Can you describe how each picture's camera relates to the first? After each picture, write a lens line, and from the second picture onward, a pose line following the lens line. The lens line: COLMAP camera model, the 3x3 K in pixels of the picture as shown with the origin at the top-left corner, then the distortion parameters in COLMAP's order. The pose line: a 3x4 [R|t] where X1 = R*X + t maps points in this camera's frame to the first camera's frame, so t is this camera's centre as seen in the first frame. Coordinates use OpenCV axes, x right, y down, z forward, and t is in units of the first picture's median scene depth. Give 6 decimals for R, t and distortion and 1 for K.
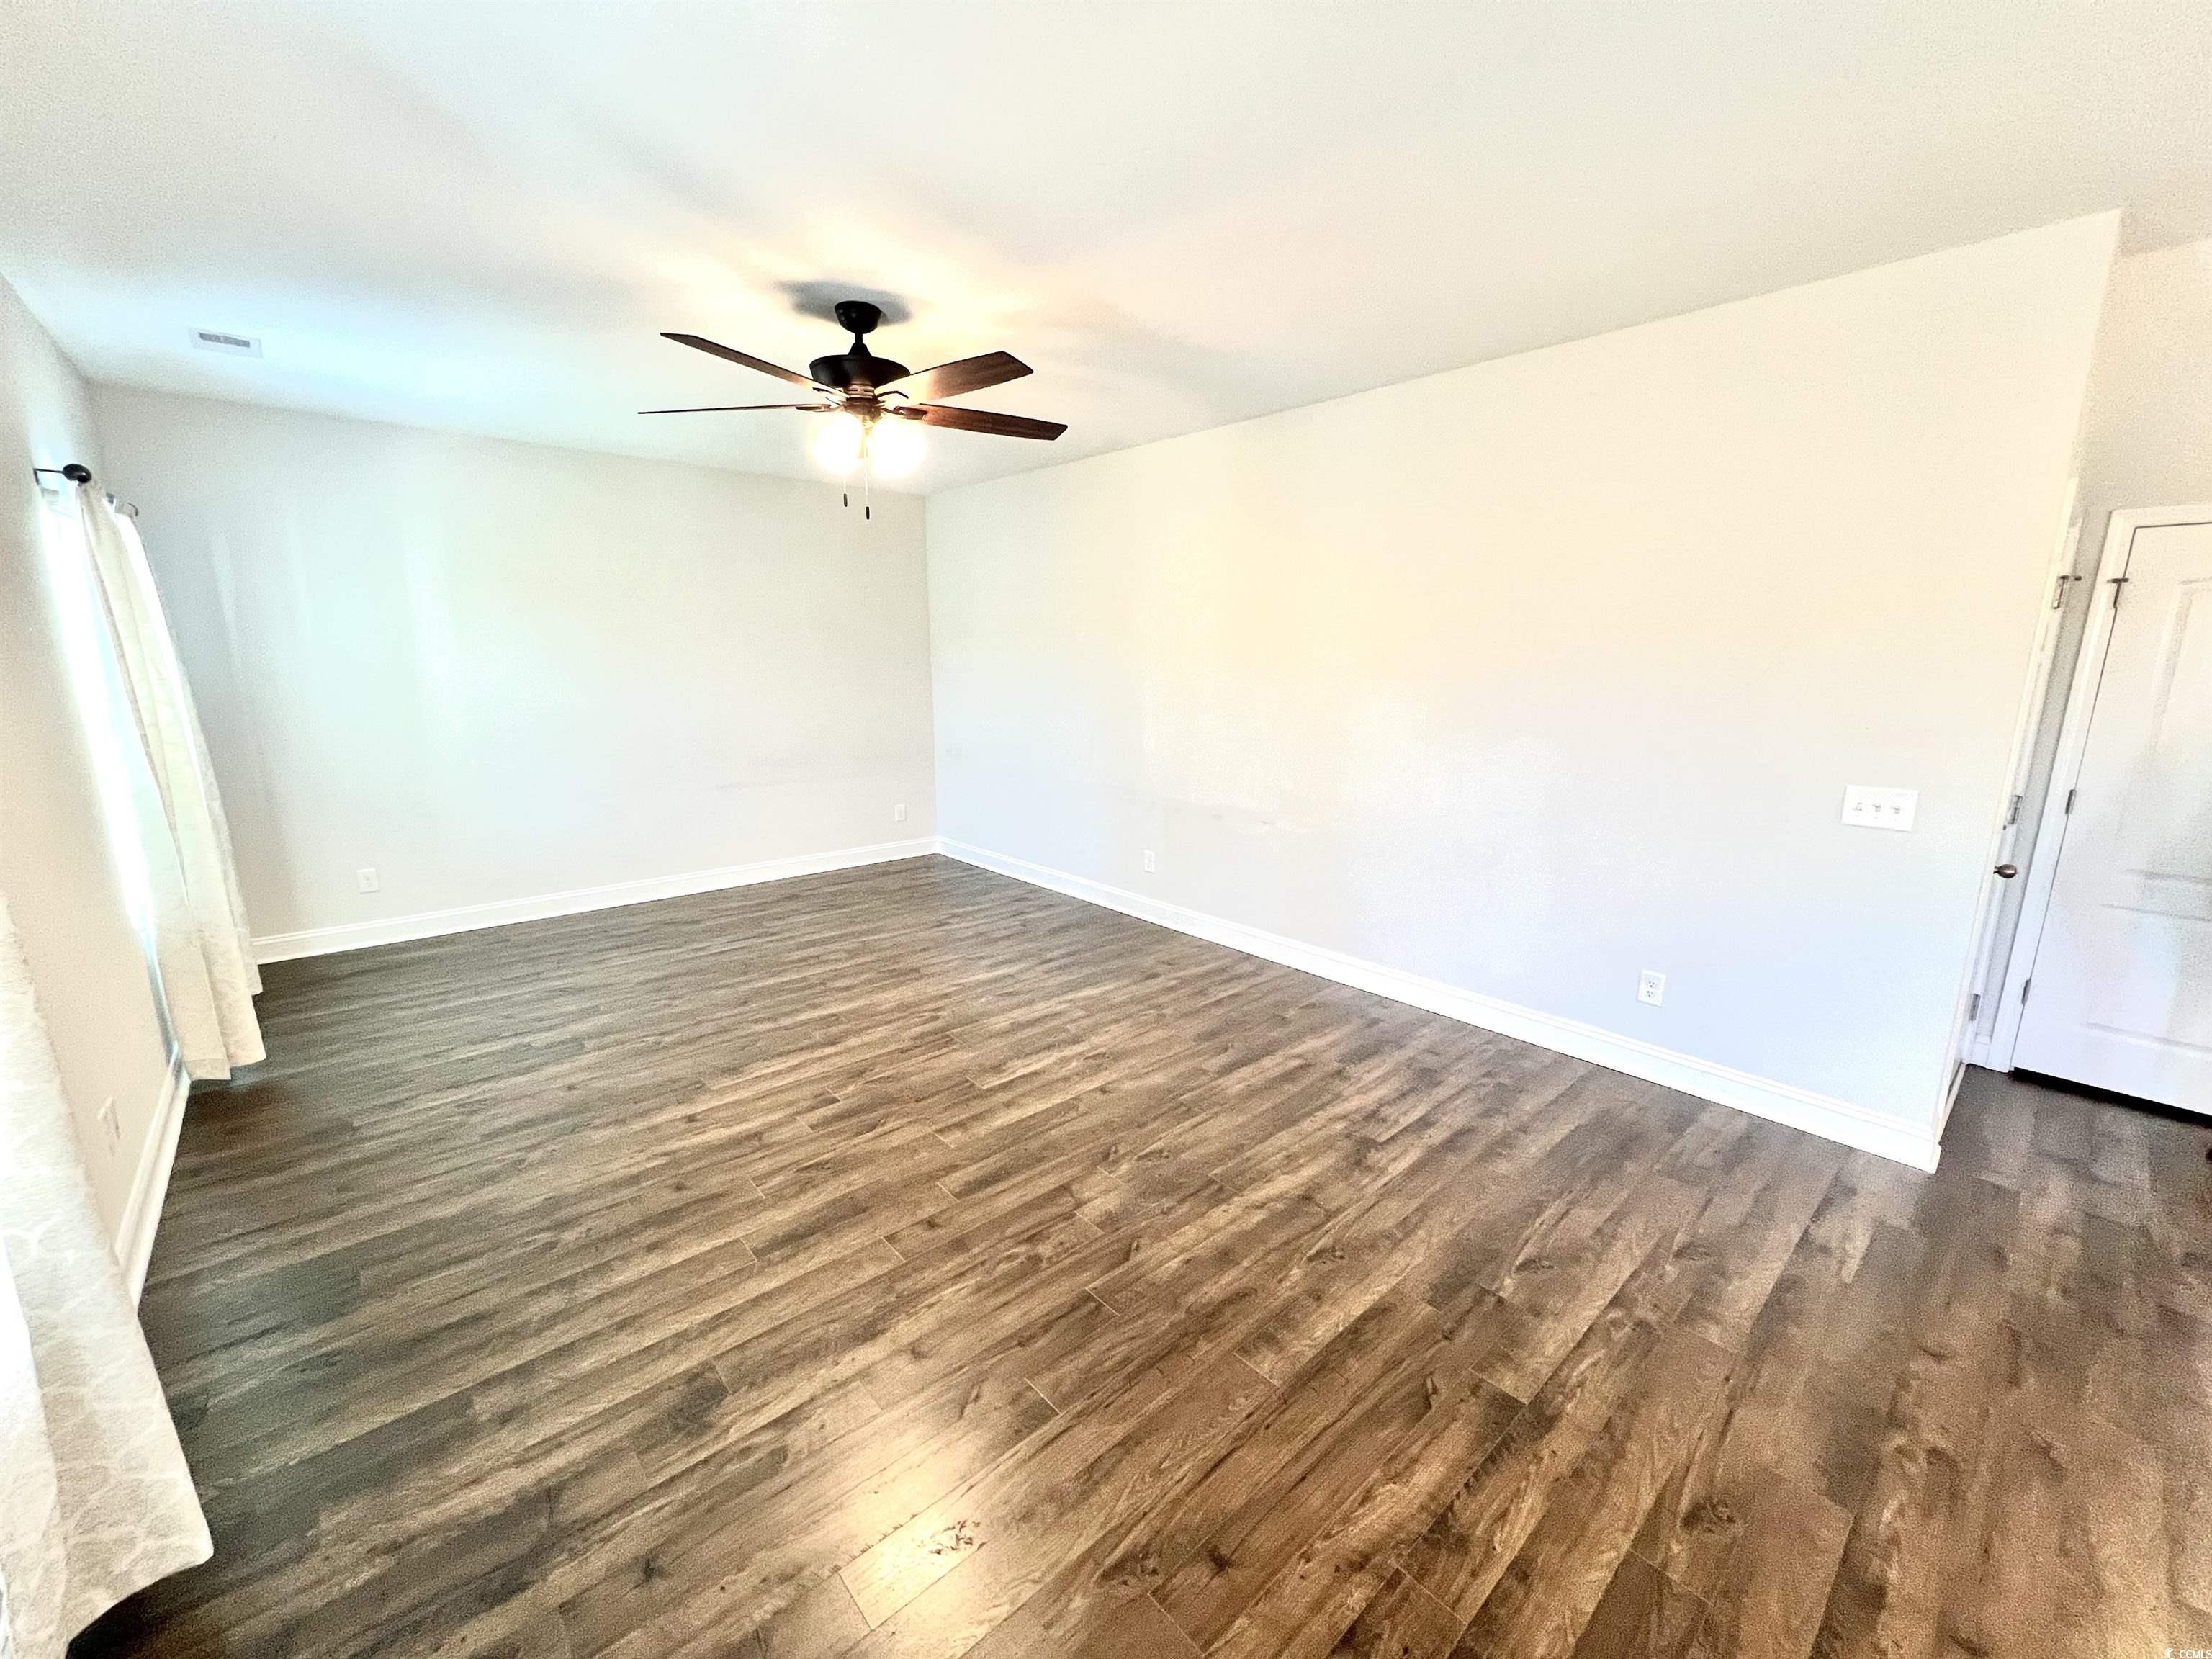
lens RADIAL K [[885.9, 0, 1100.5], [0, 885.9, 832.2], [0, 0, 1]] dist [-0.001385, 0.000245]
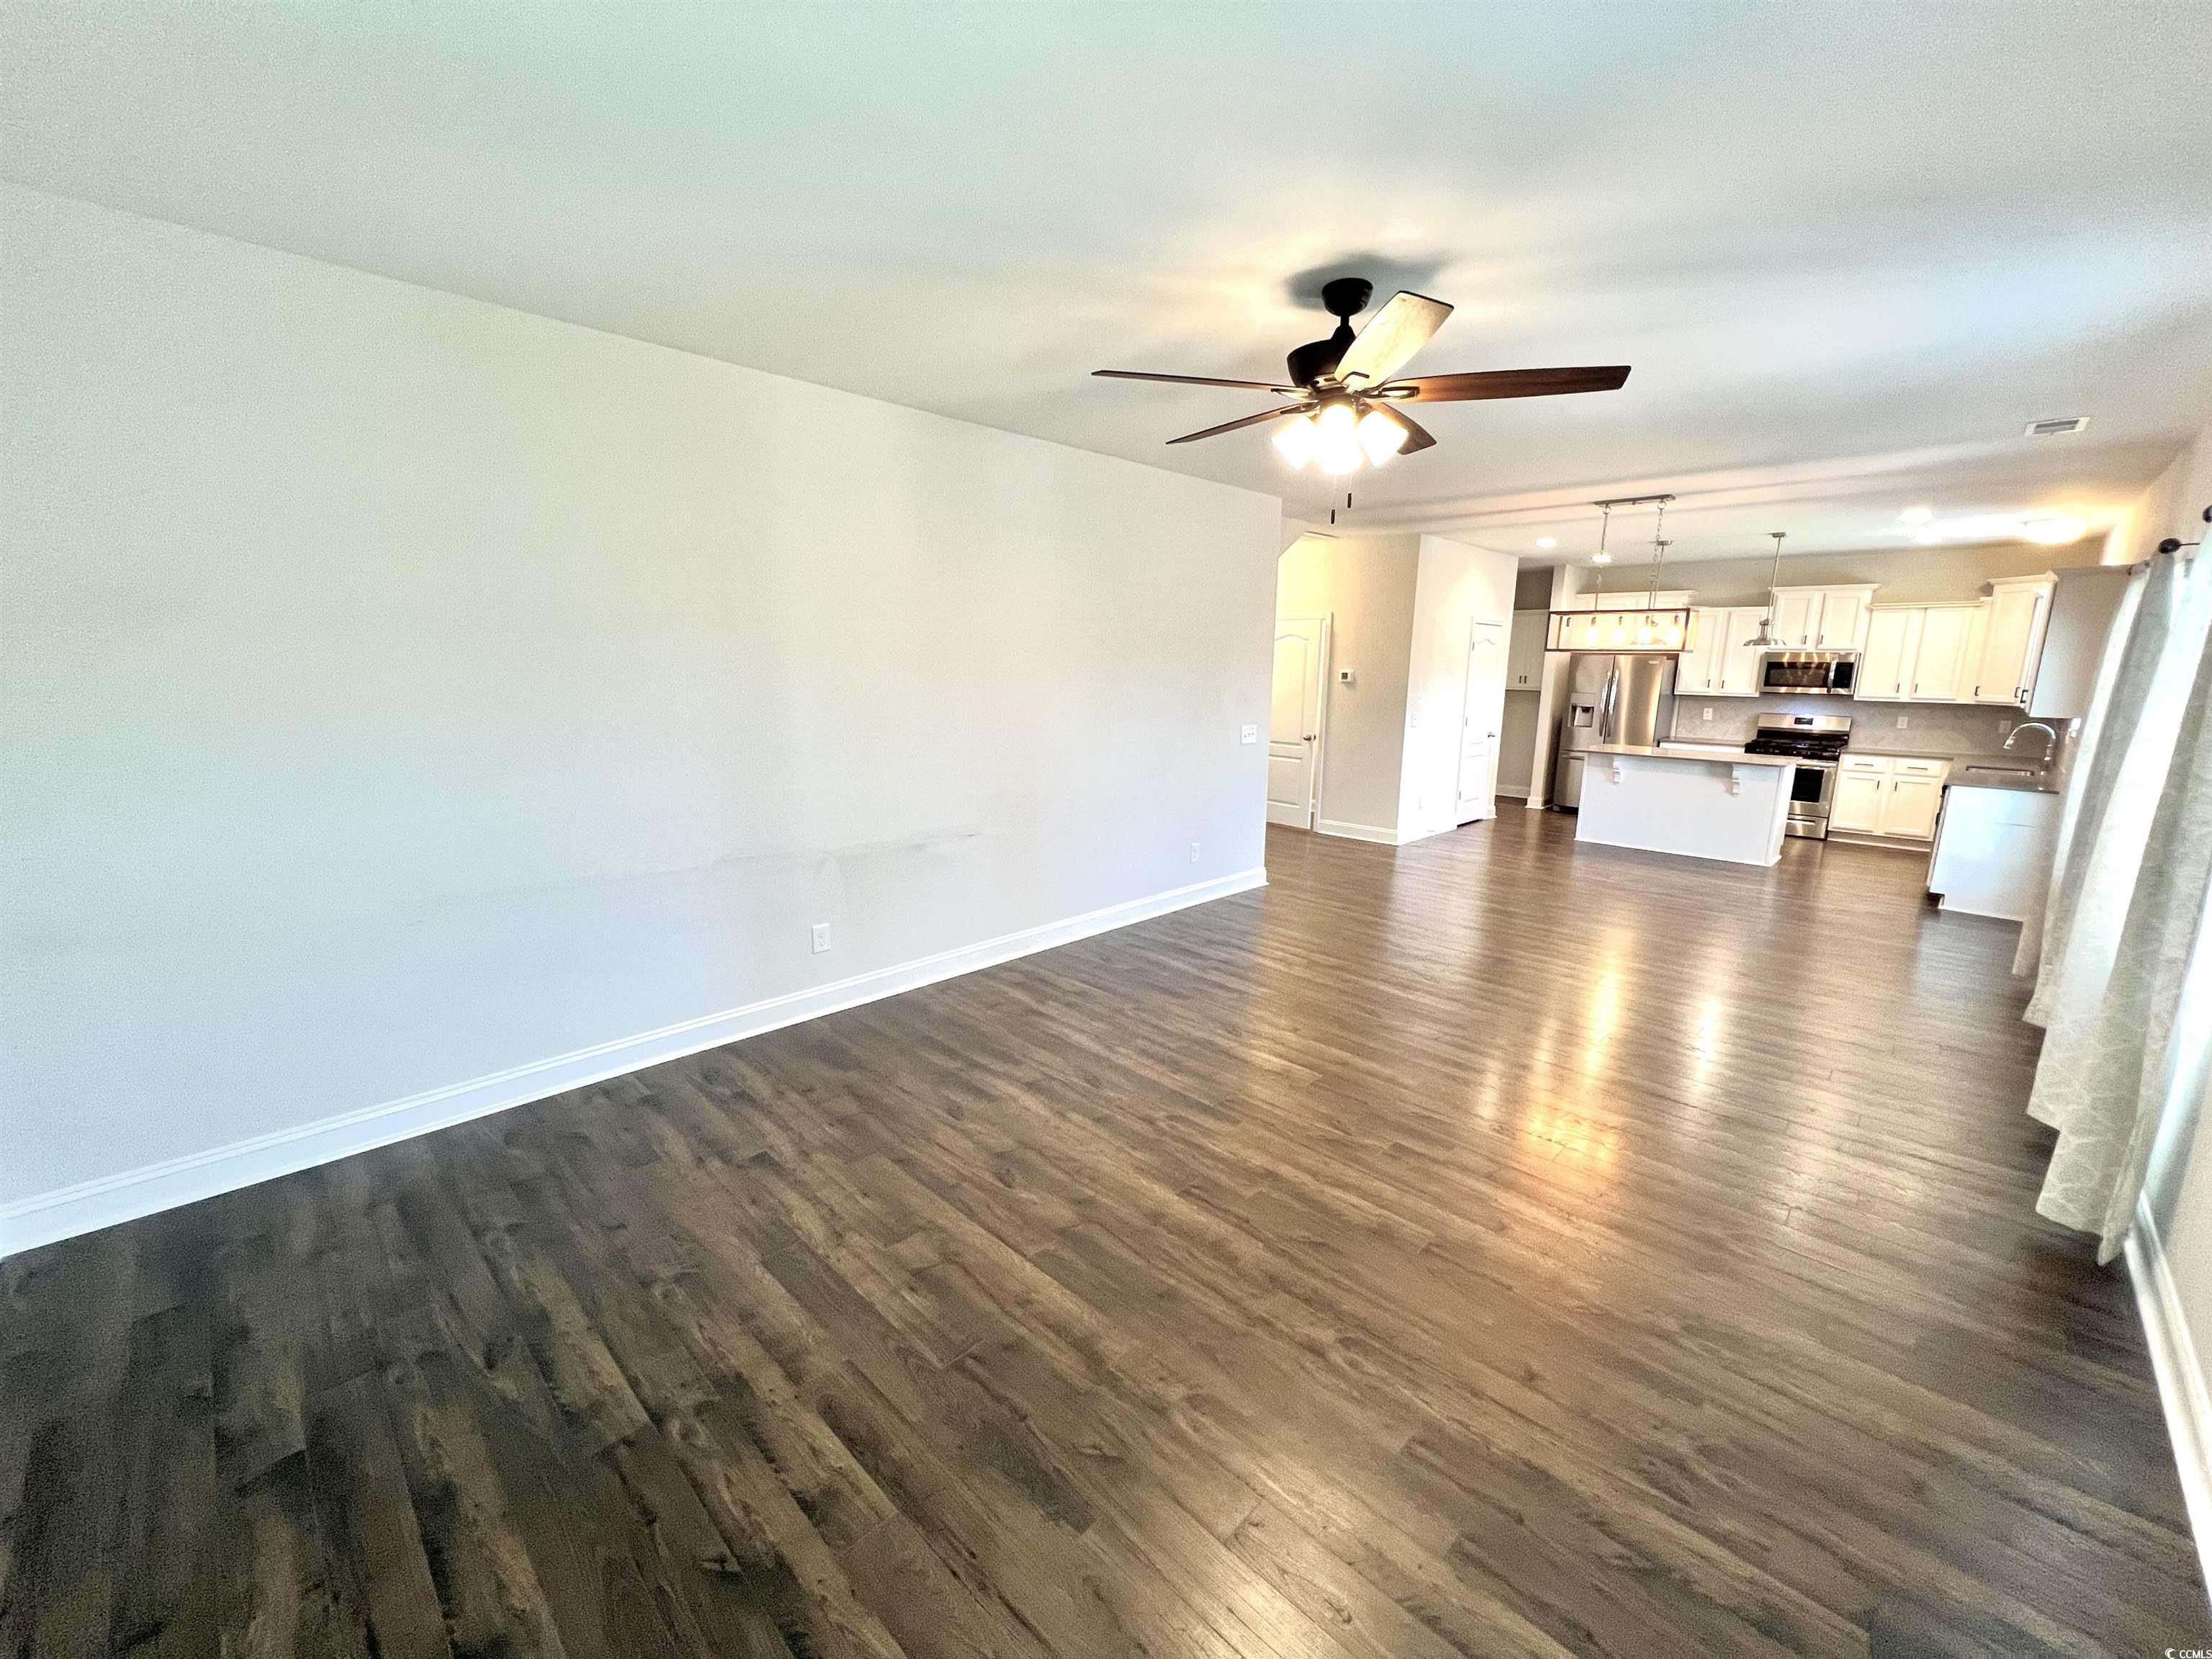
lens RADIAL K [[885.9, 0, 1100.2], [0, 885.9, 843.7], [0, 0, 1]] dist [-0.001385, 0.000245]
pose [[-0.066801, -0.206972, 0.976064, -0.853214], [0.188156, 0.958084, 0.216036, -0.204331], [-0.979865, 0.198084, -0.025058, 0.951478]]
